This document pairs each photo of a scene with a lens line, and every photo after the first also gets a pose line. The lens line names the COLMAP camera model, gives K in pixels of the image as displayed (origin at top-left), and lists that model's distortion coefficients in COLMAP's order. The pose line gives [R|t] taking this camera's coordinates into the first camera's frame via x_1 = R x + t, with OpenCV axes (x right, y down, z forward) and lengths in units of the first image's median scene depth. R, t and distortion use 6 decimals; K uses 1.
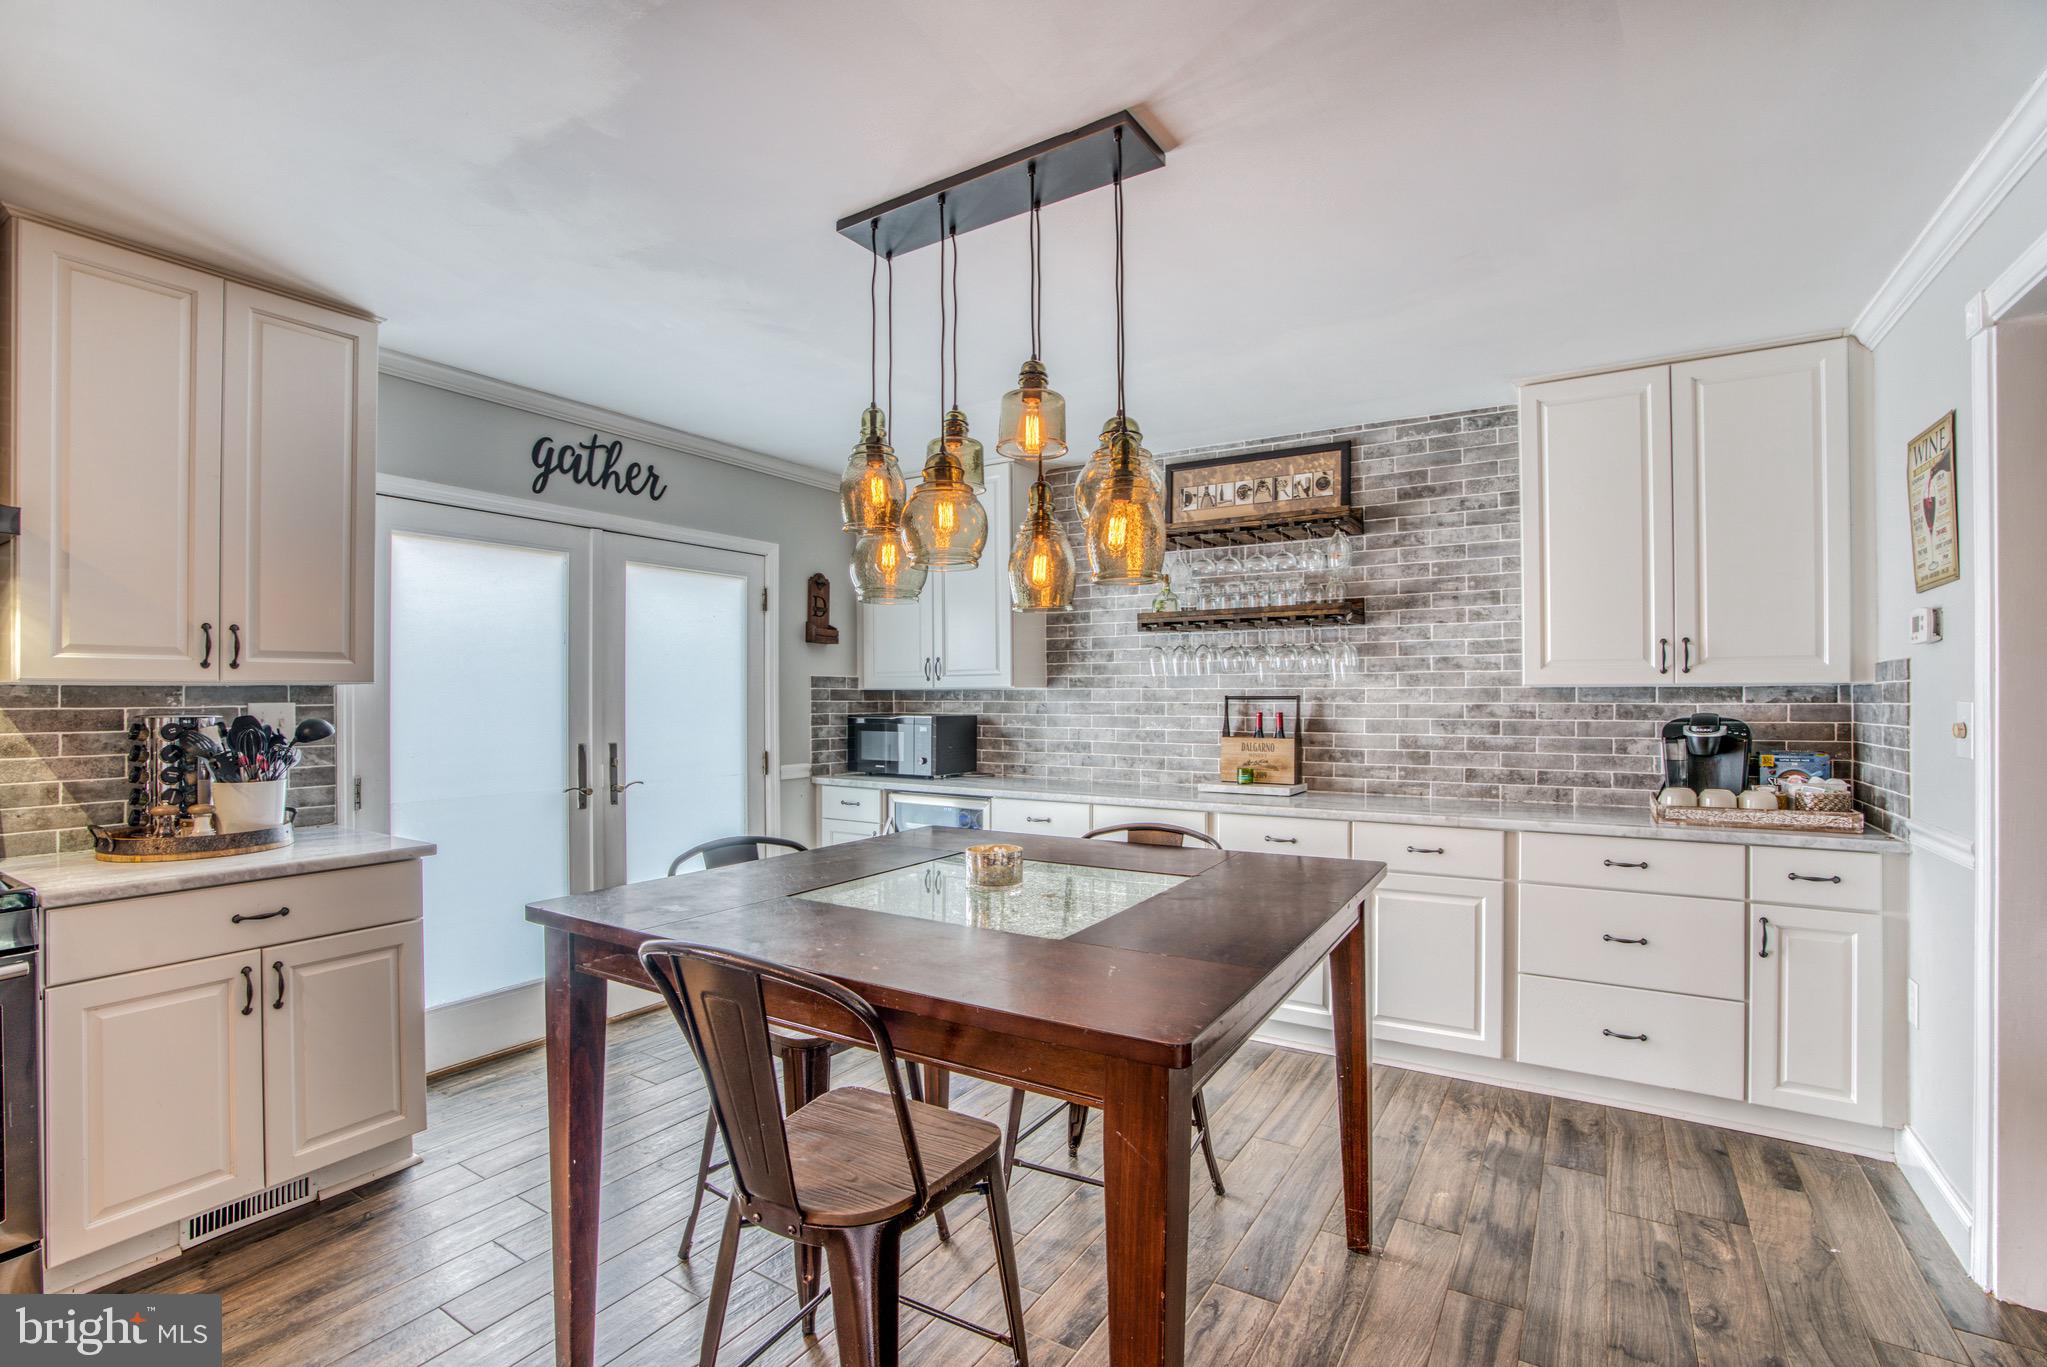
lens RADIAL K [[939.6, 0, 1007.5], [0, 939.6, 691.1], [0, 0, 1]] dist [-0.069524, 0.025640]
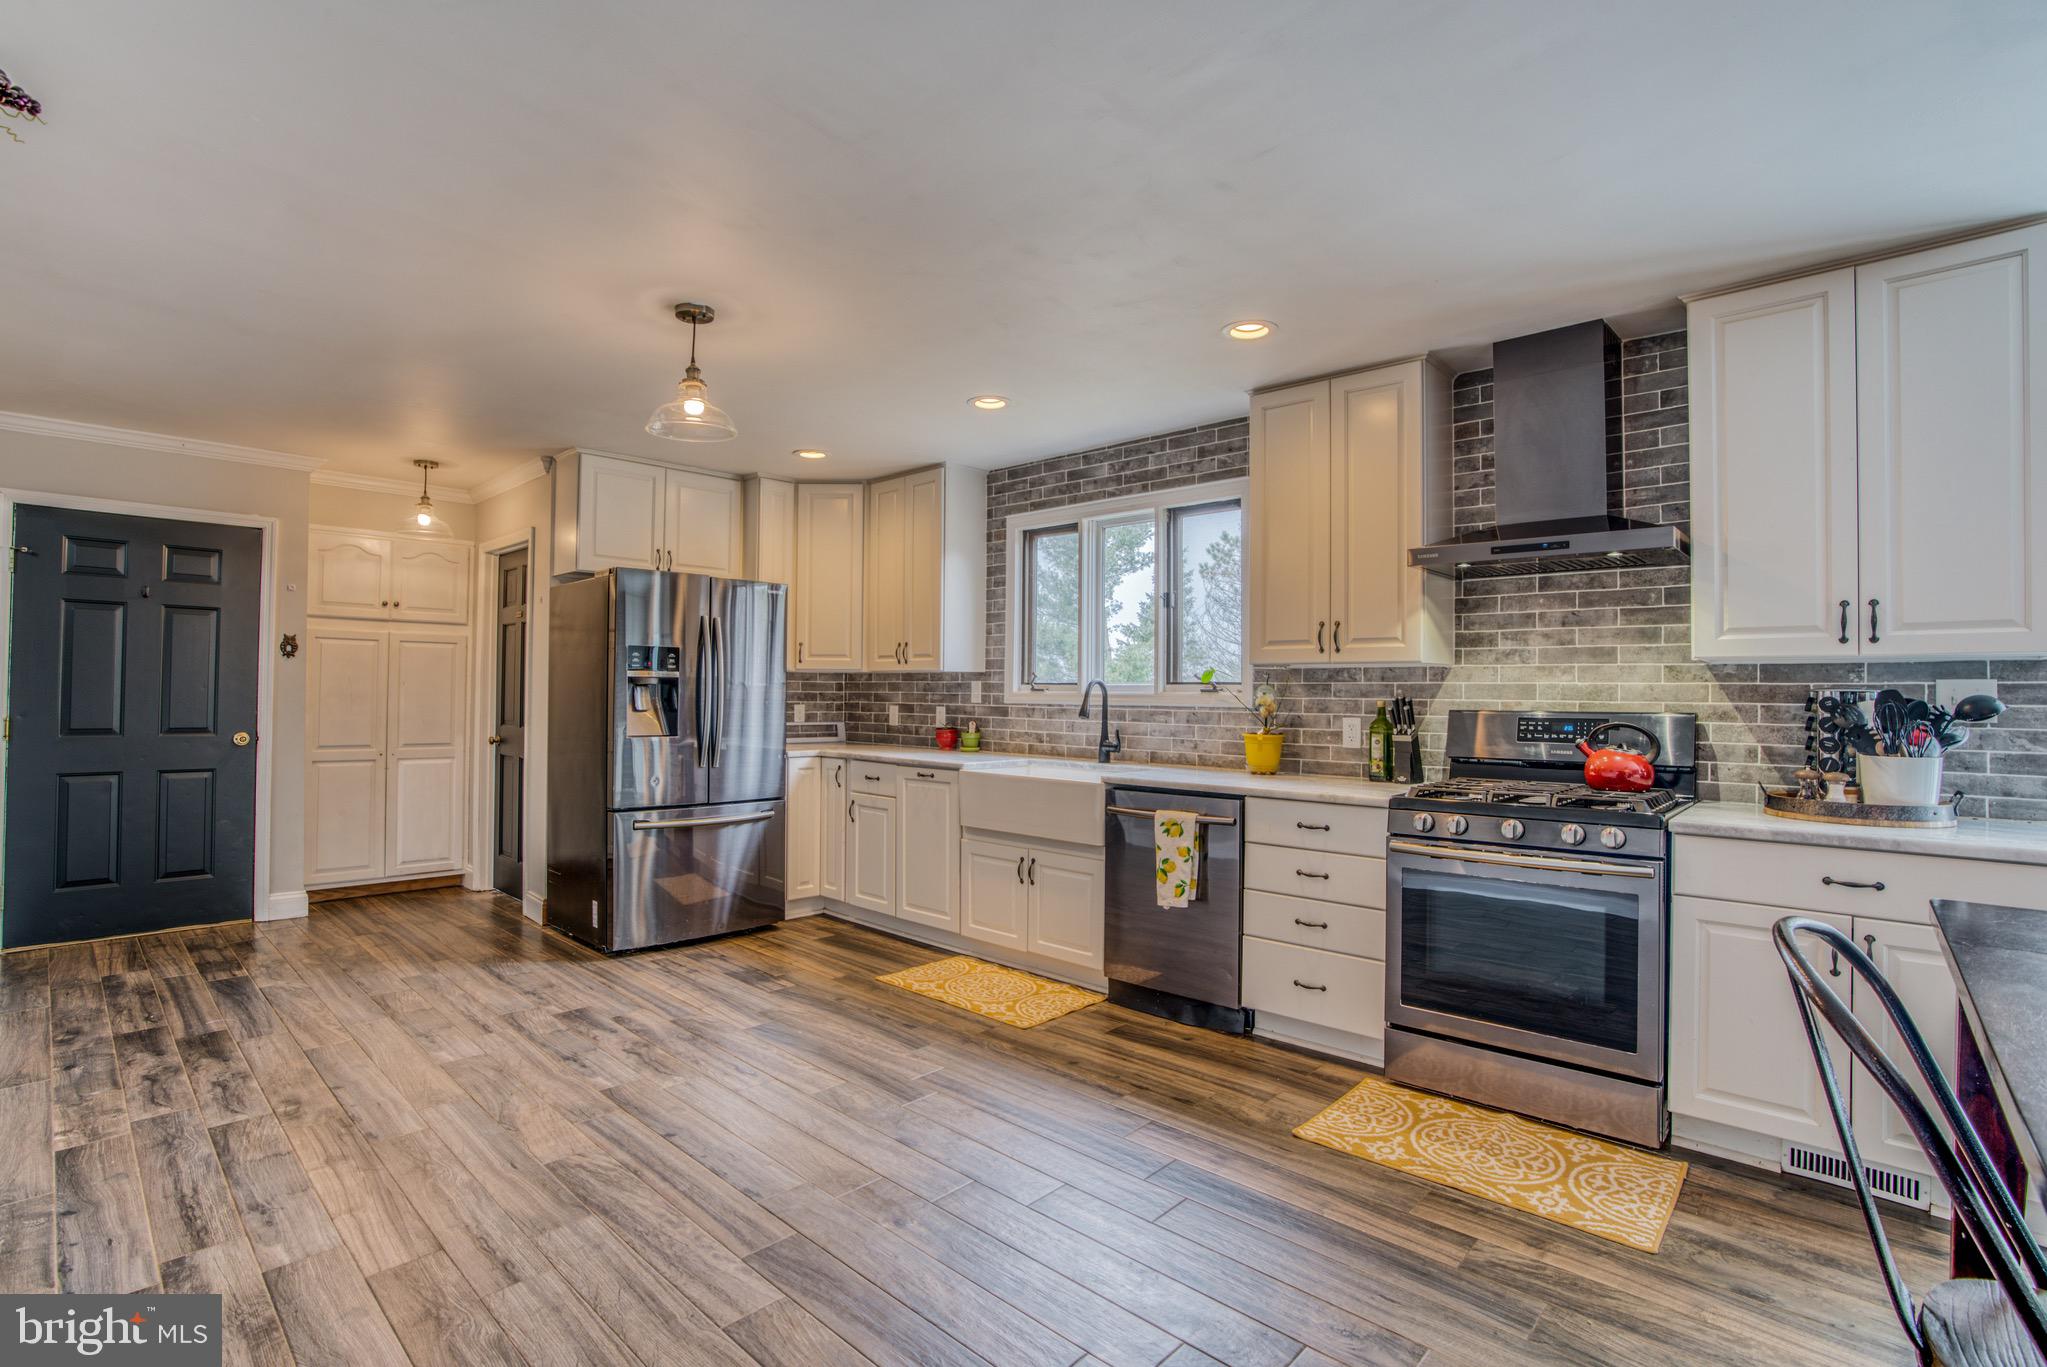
lens RADIAL K [[939.6, 0, 1016.8], [0, 939.6, 692.8], [0, 0, 1]] dist [-0.069524, 0.025640]
pose [[-0.175627, 0.000631, -0.984457, 0.193689], [-0.005776, 0.999982, 0.001671, 0.022310], [0.984440, 0.005980, -0.175620, 0.148881]]
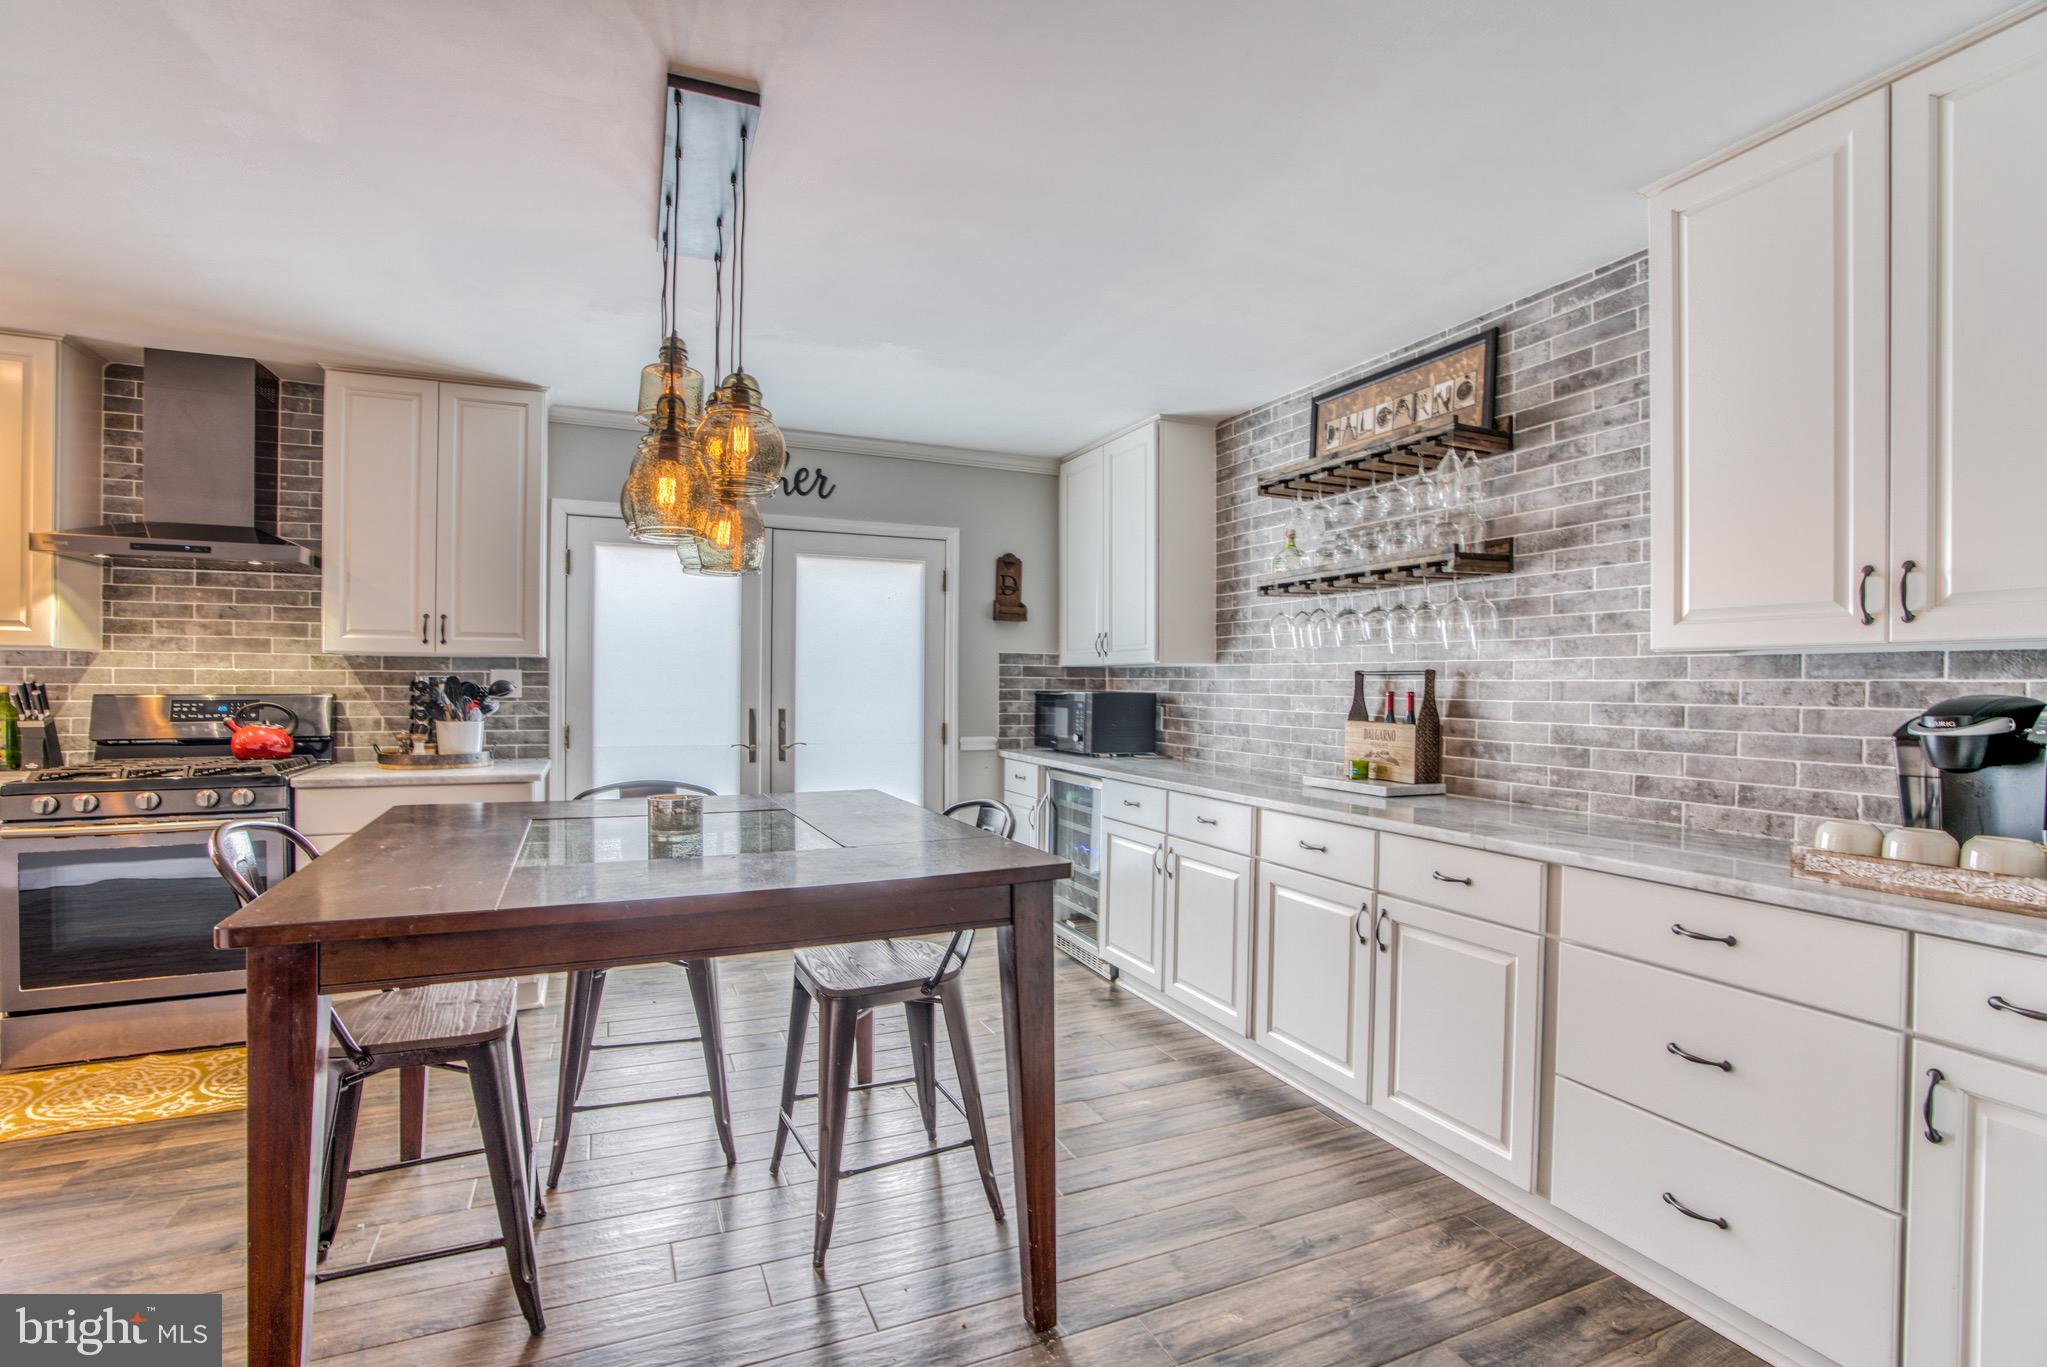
lens RADIAL K [[939.6, 0, 1003.7], [0, 939.6, 689.9], [0, 0, 1]] dist [-0.069524, 0.025640]
pose [[0.827750, 0.013288, -0.560940, 0.475007], [-0.008123, 0.999899, 0.011699, 0.015931], [0.561038, -0.005128, 0.827774, 0.174656]]
